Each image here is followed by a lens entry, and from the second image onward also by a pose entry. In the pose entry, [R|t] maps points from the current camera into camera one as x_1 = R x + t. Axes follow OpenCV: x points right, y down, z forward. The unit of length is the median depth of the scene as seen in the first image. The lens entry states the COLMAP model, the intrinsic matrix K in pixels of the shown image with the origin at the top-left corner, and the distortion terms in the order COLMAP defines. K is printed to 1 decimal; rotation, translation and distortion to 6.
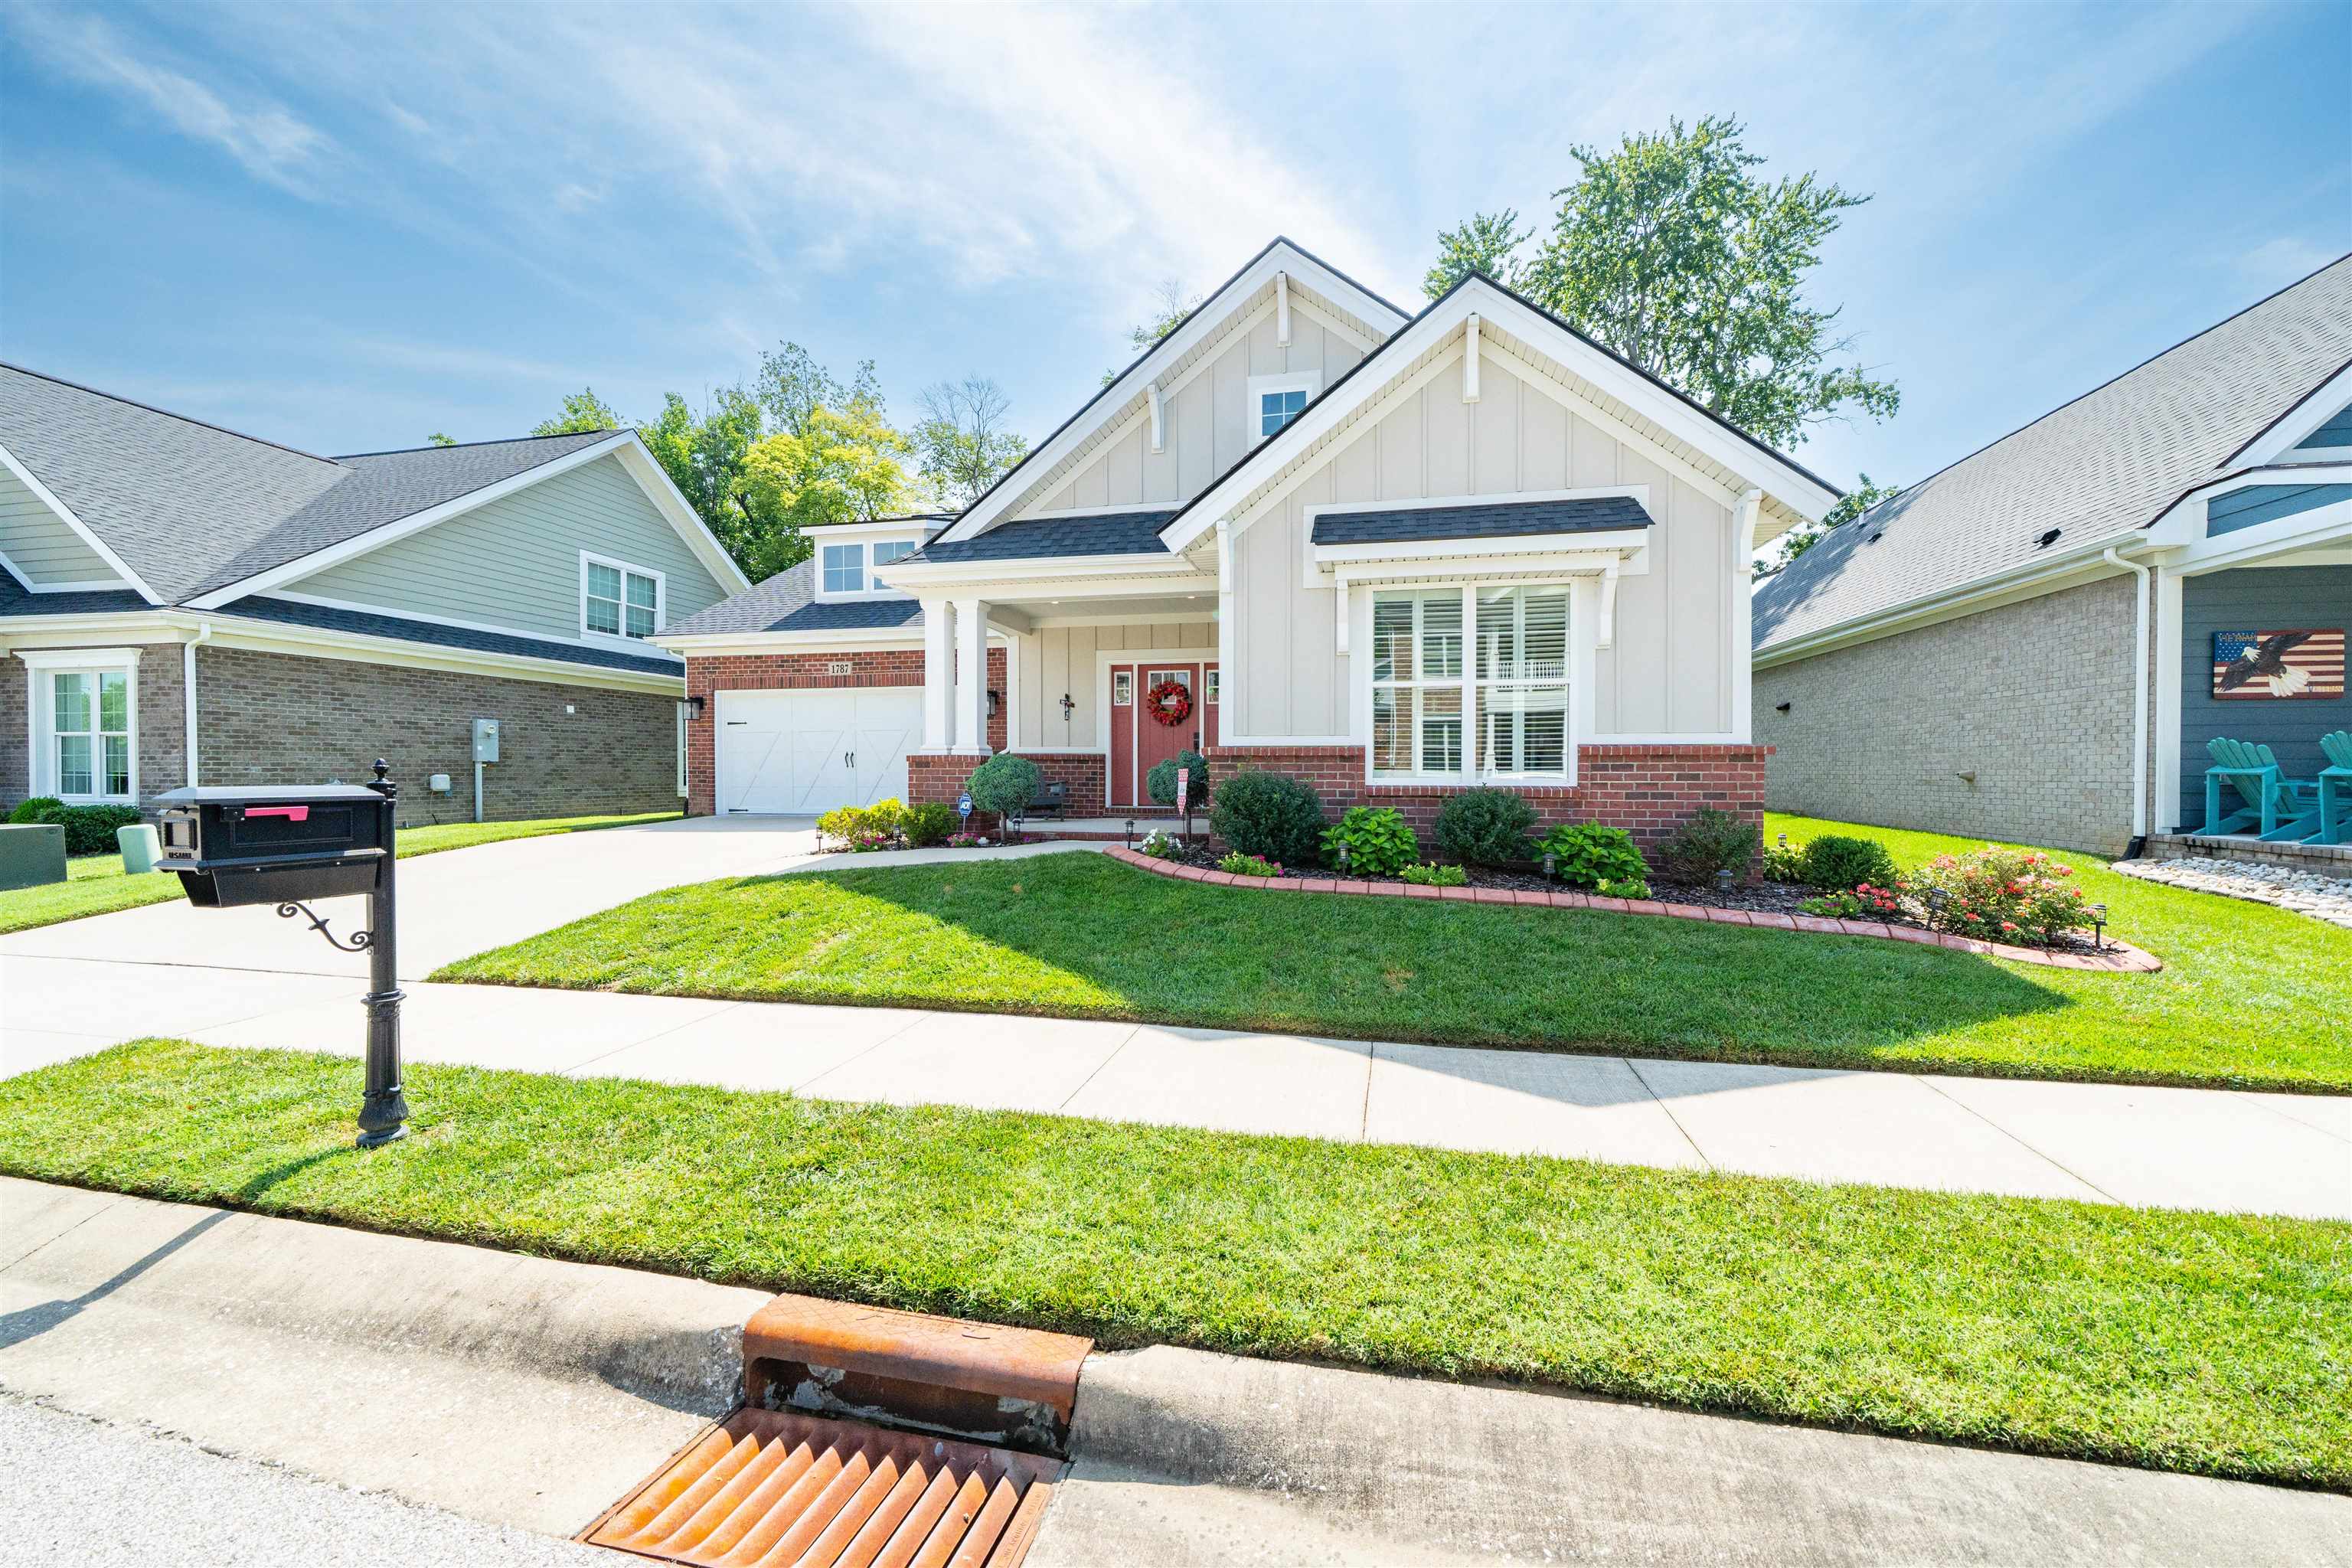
lens RADIAL K [[825.5, 0, 1193.2], [0, 825.5, 785.7], [0, 0, 1]] dist [-0.000750, -0.000153]
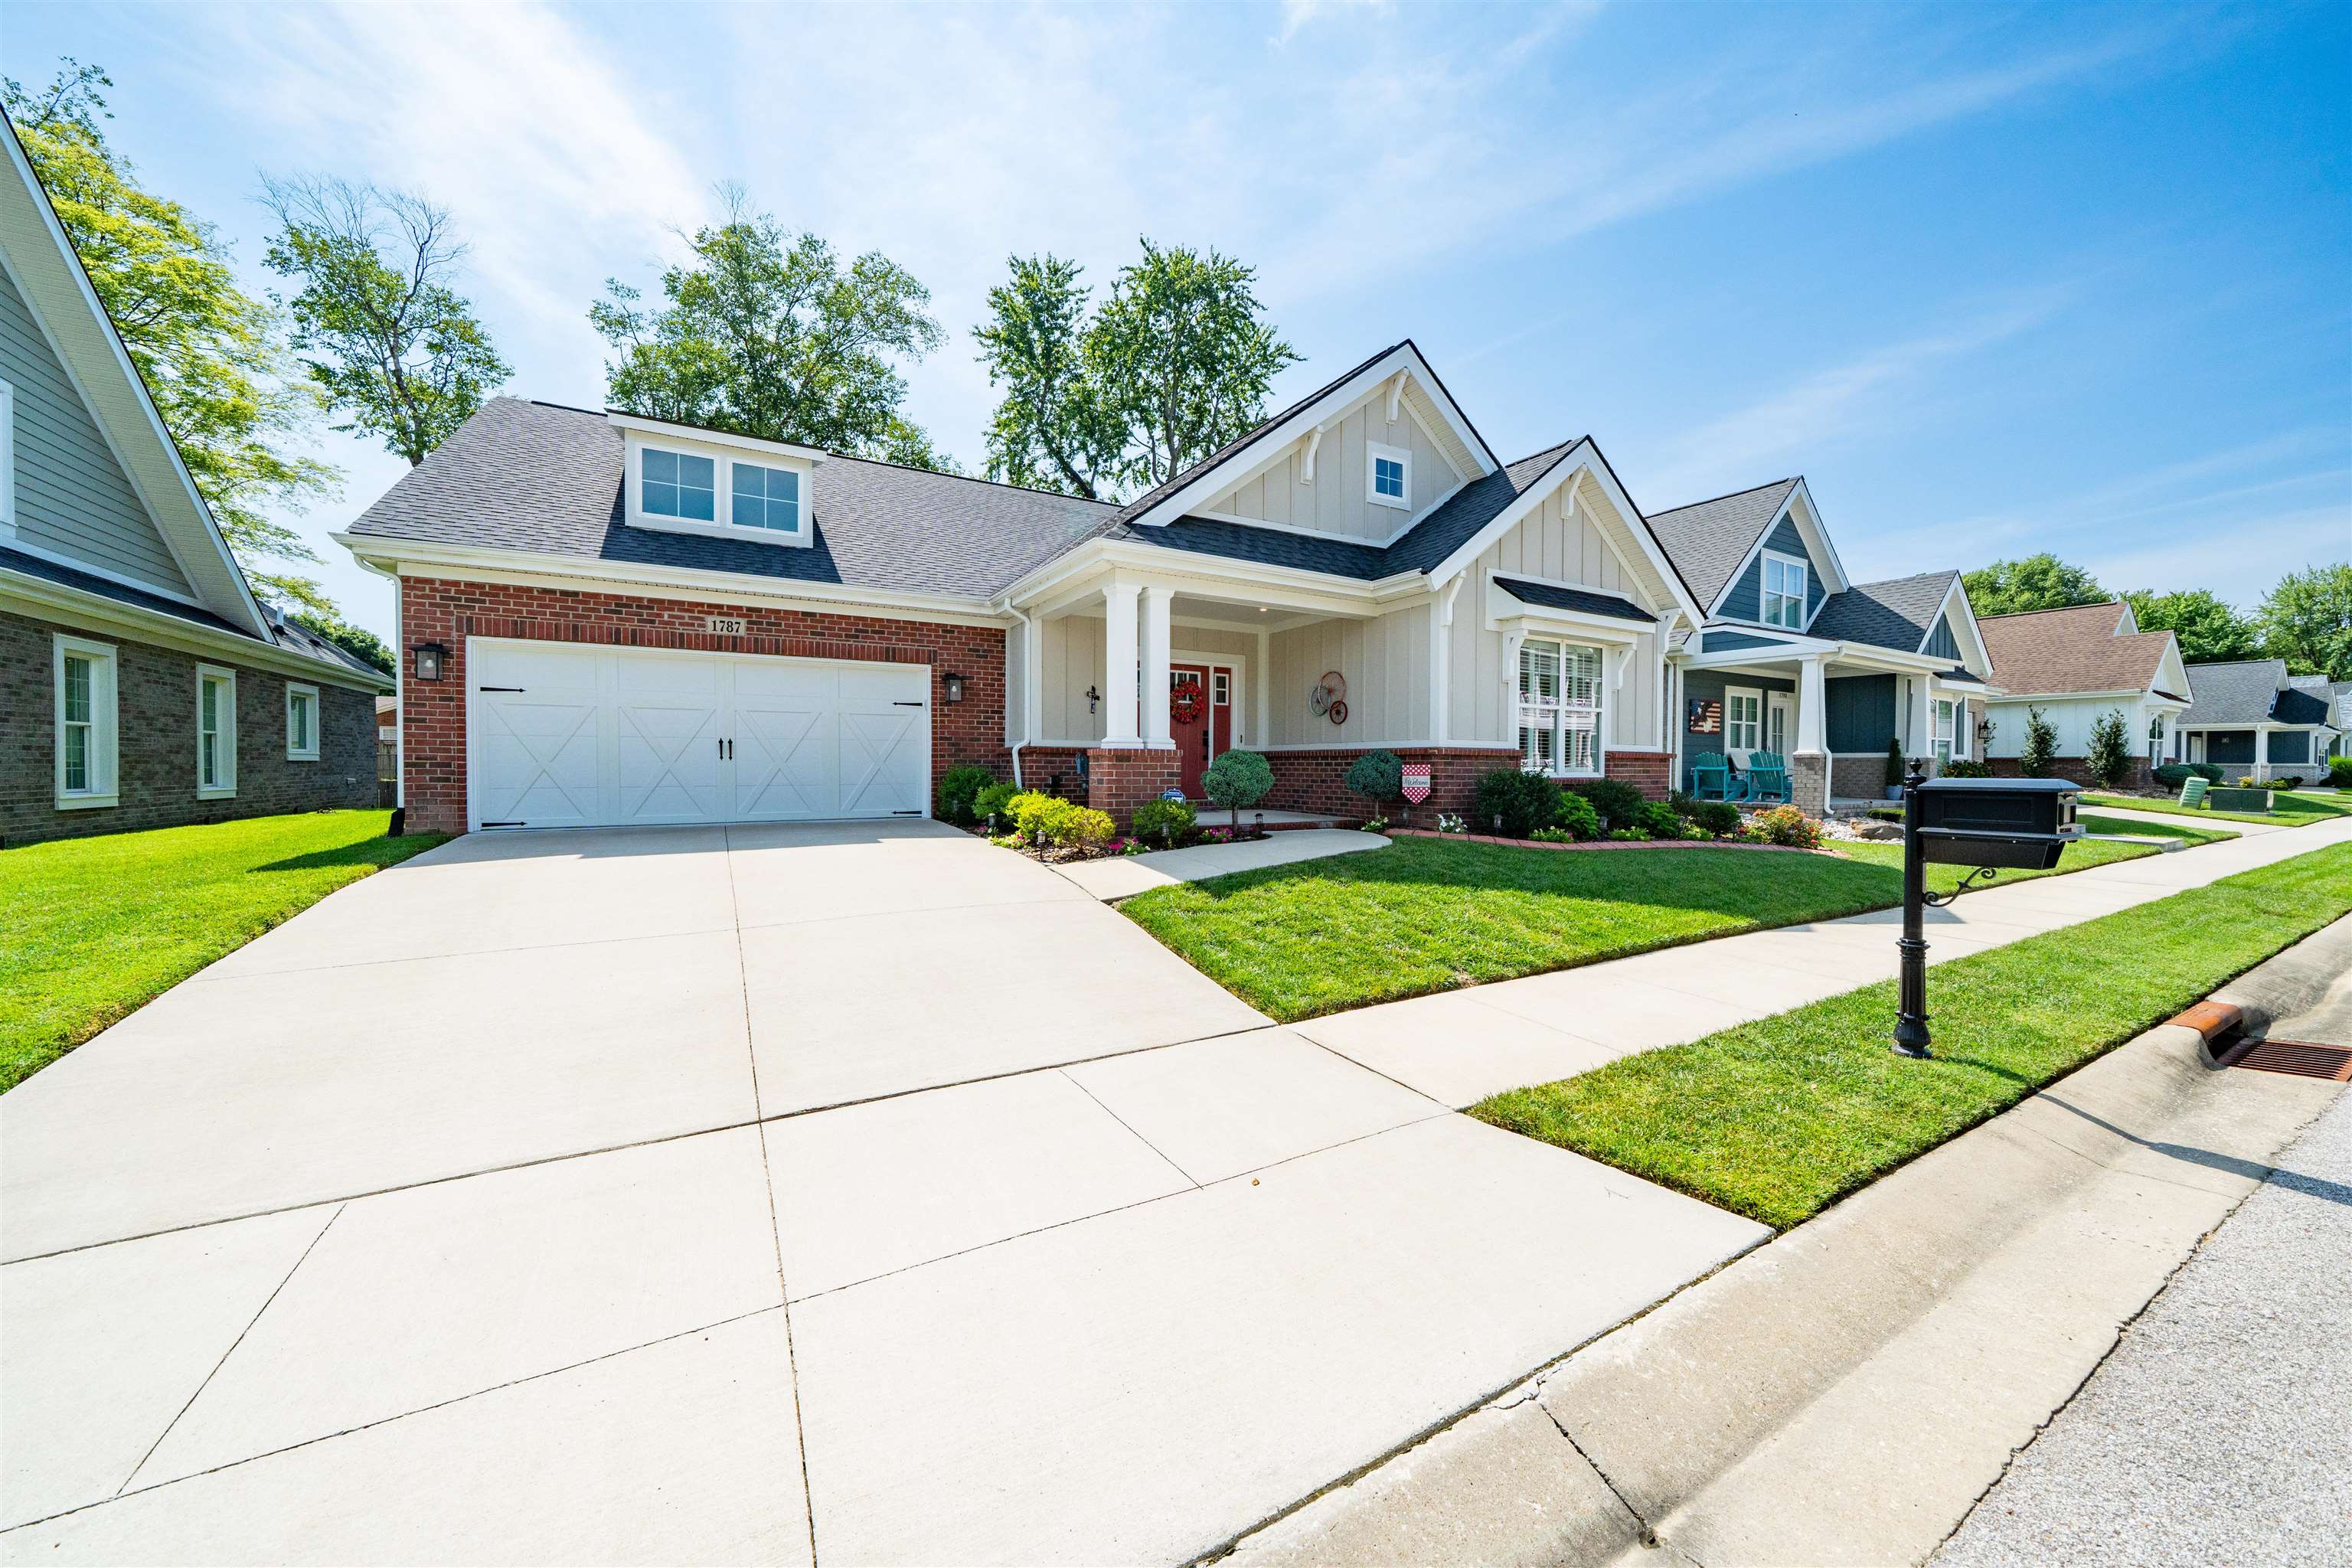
lens RADIAL K [[825.5, 0, 1192.0], [0, 825.5, 774.5], [0, 0, 1]] dist [-0.000750, -0.000153]
pose [[0.754425, -0.003157, 0.656379, -0.704309], [0.008426, 0.999953, -0.004874, -0.002490], [-0.656332, 0.009208, 0.754416, 0.201693]]
